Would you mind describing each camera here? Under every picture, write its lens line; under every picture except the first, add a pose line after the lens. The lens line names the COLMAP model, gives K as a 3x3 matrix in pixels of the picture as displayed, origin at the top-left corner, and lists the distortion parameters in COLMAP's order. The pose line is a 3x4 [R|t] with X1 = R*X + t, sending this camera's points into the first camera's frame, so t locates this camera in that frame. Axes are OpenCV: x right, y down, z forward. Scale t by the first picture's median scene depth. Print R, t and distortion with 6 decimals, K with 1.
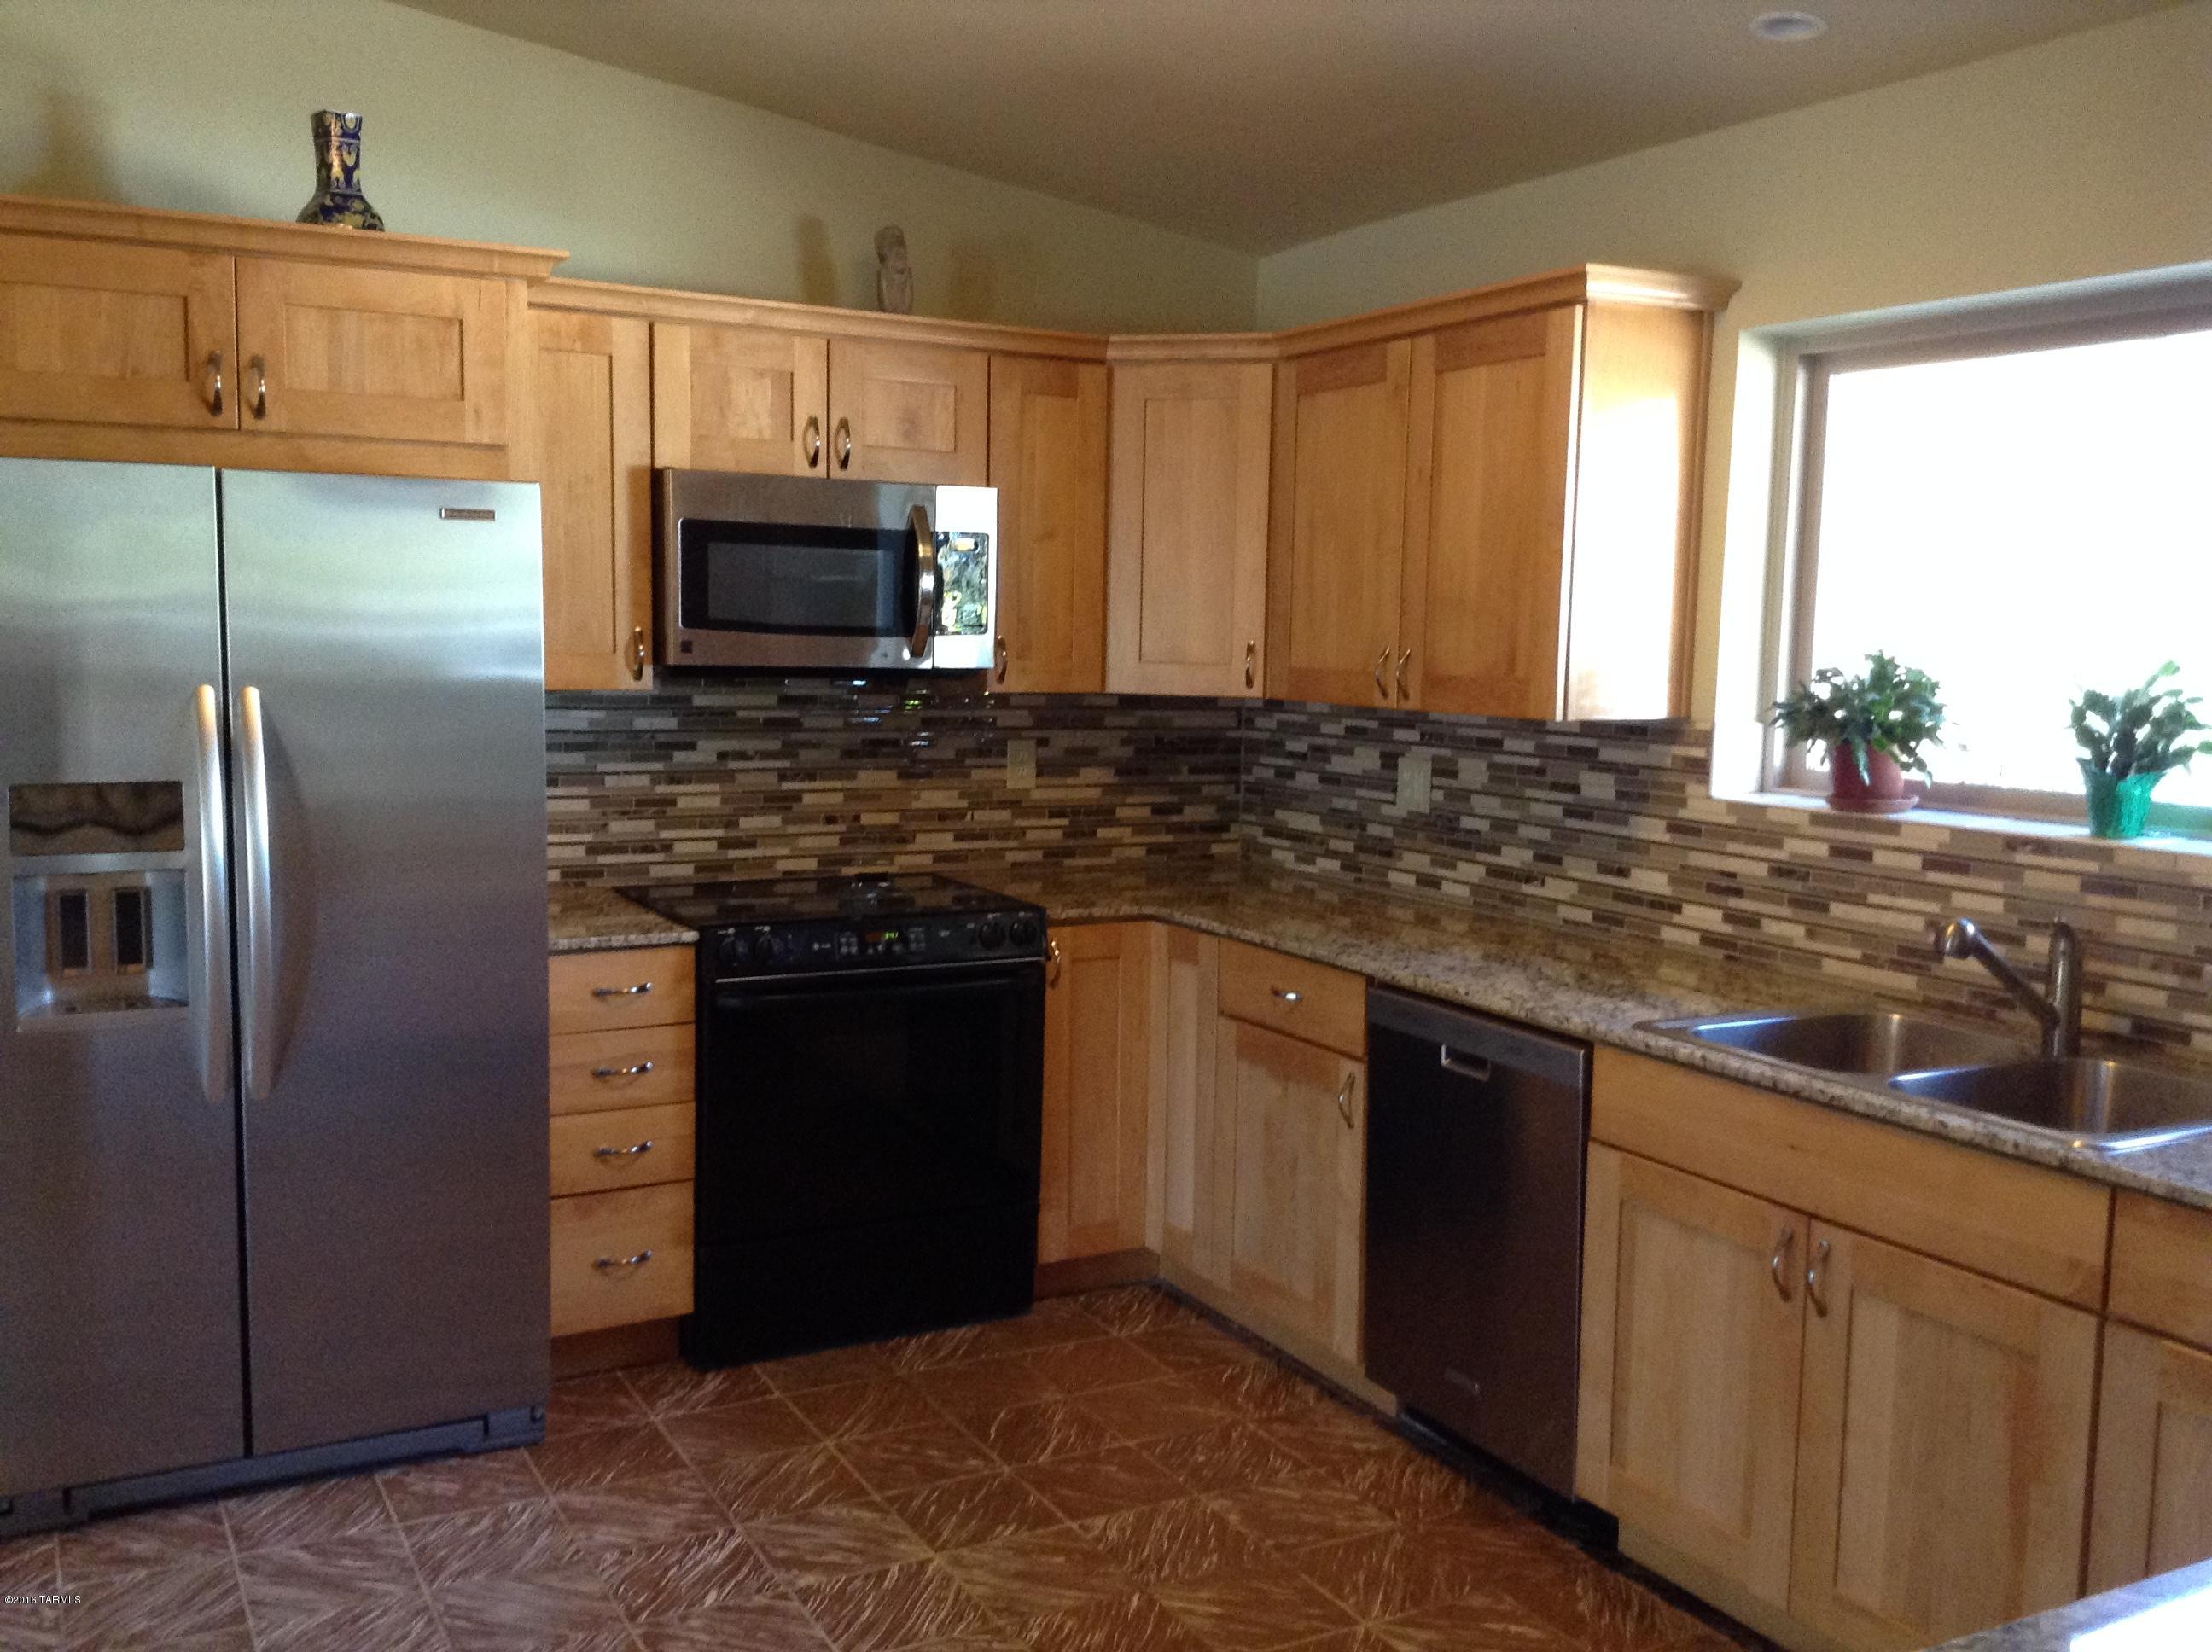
lens RADIAL K [[2058.5, 0, 1106.0], [0, 2058.5, 826.0], [0, 0, 1]] dist [0.166505, -0.314762]
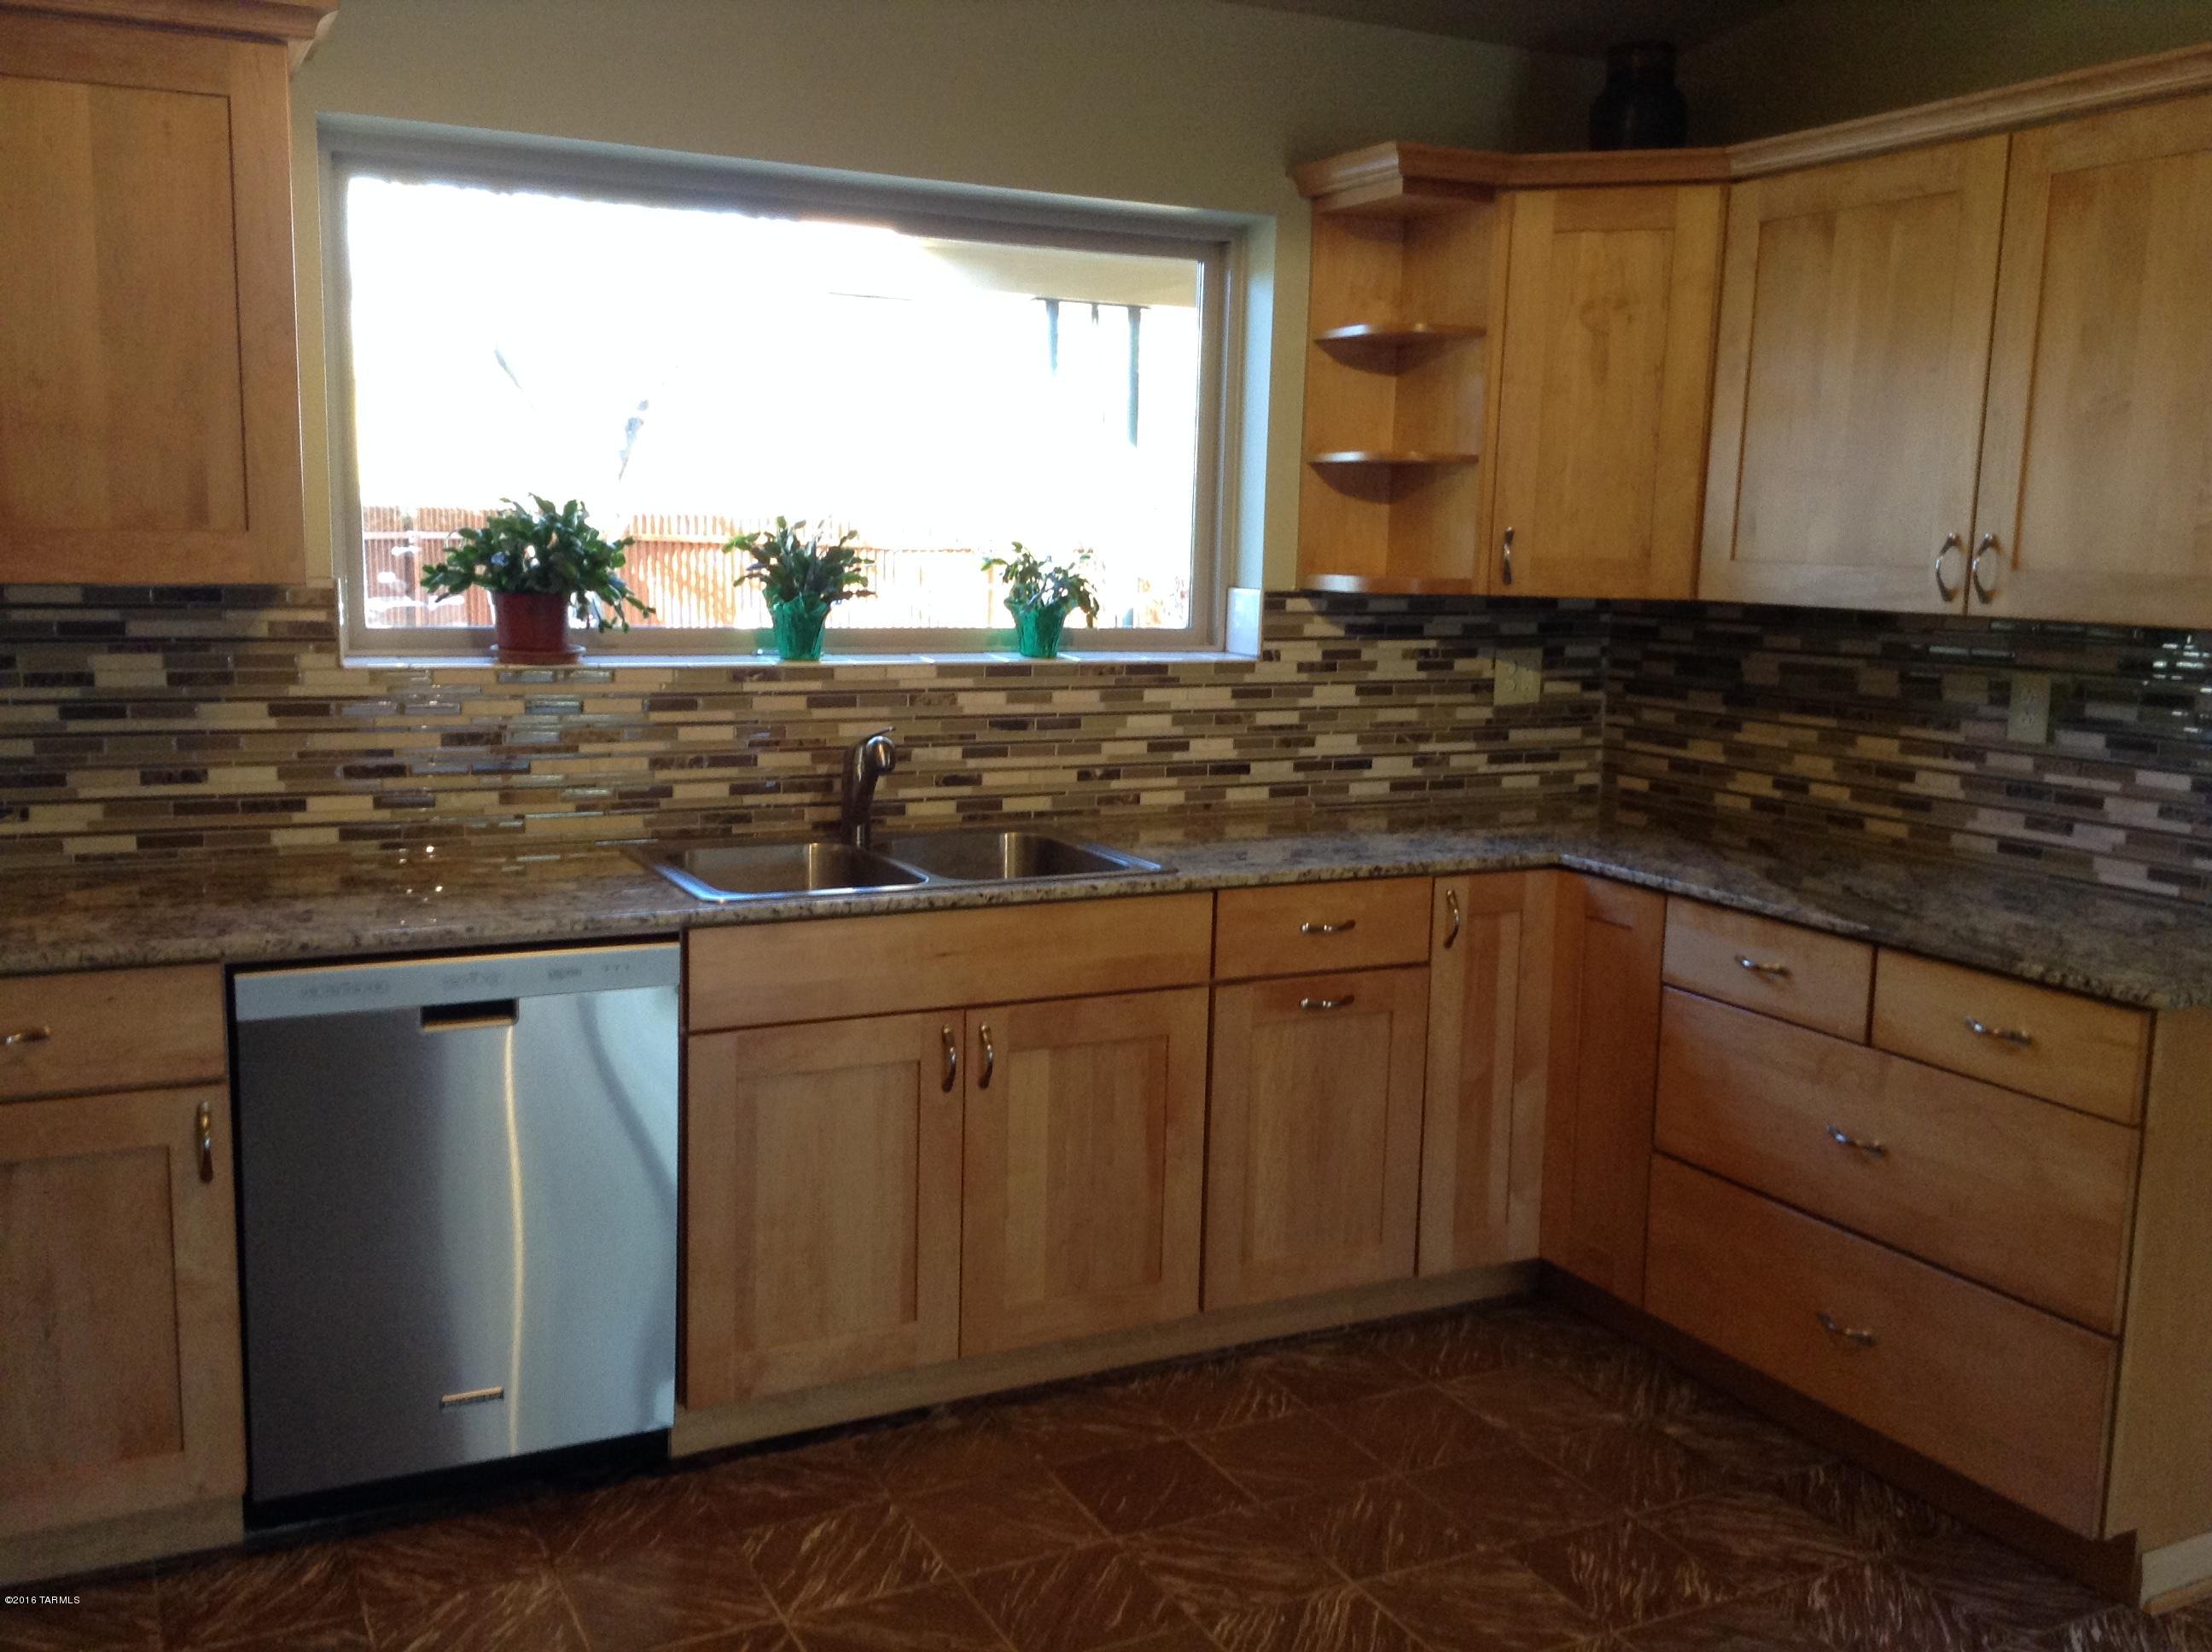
lens RADIAL K [[2058.5, 0, 1106.0], [0, 2058.5, 826.0], [0, 0, 1]] dist [0.166505, -0.314762]
pose [[0.010411, -0.165544, 0.986148, -0.563096], [0.077266, 0.983386, 0.164264, -0.066520], [-0.996956, 0.074485, 0.023029, 0.670882]]
